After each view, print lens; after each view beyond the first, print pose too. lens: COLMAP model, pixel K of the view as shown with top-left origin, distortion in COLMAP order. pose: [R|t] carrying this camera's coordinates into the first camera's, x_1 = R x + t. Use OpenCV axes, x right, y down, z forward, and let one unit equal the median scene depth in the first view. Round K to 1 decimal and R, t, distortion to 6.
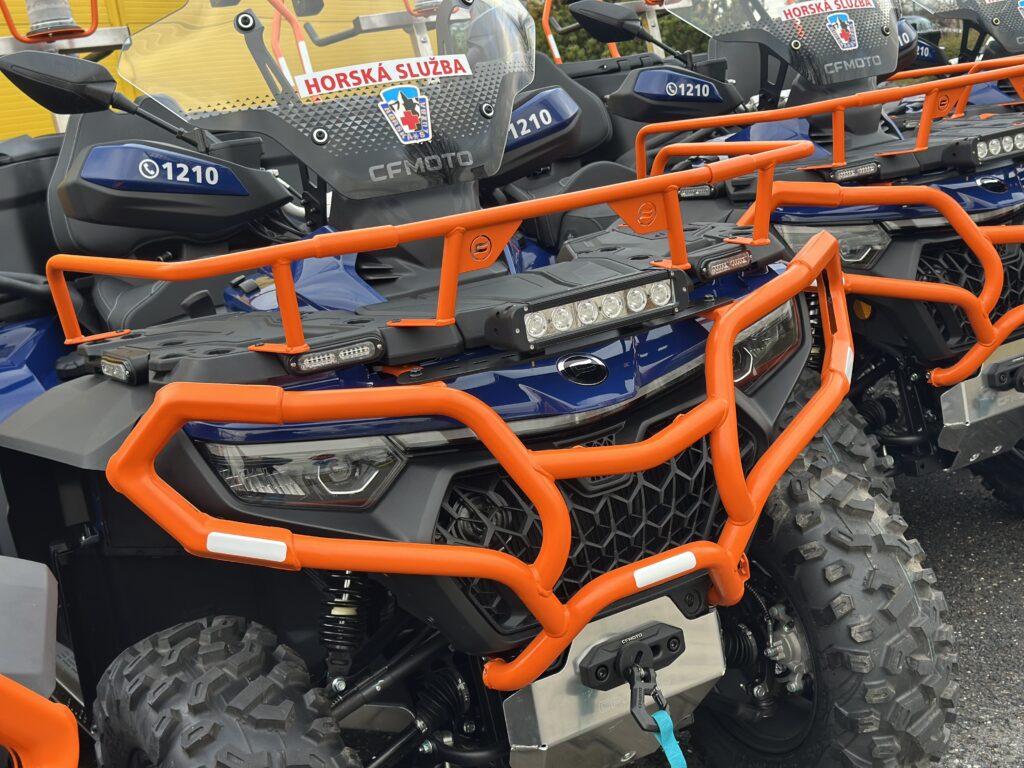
lens RADIAL K [[1402.8, 0, 516.7], [0, 1402.8, 385.5], [0, 0, 1]] dist [0.130071, 0.000000]
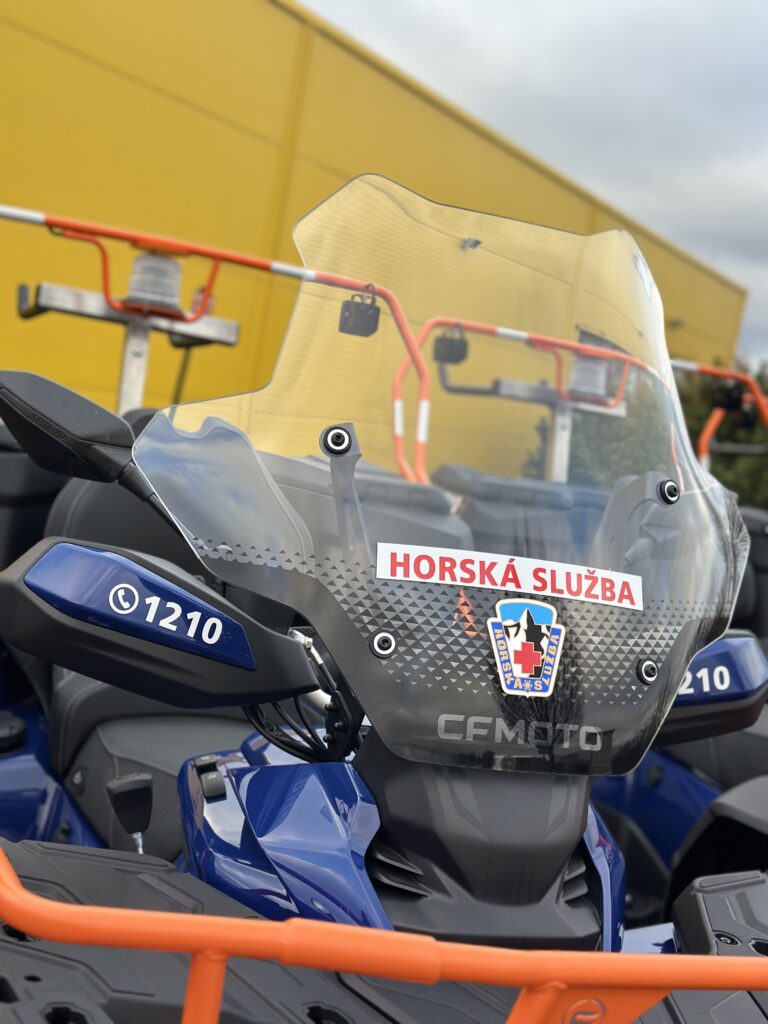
lens RADIAL K [[1402.8, 0, 381.2], [0, 1402.8, 510.7], [0, 0, 1]] dist [0.130071, 0.000000]
pose [[0.935331, 0.322907, -0.144521, -0.066791], [-0.338587, 0.935483, -0.101144, -0.163015], [0.102537, 0.143536, 0.984319, 0.362987]]
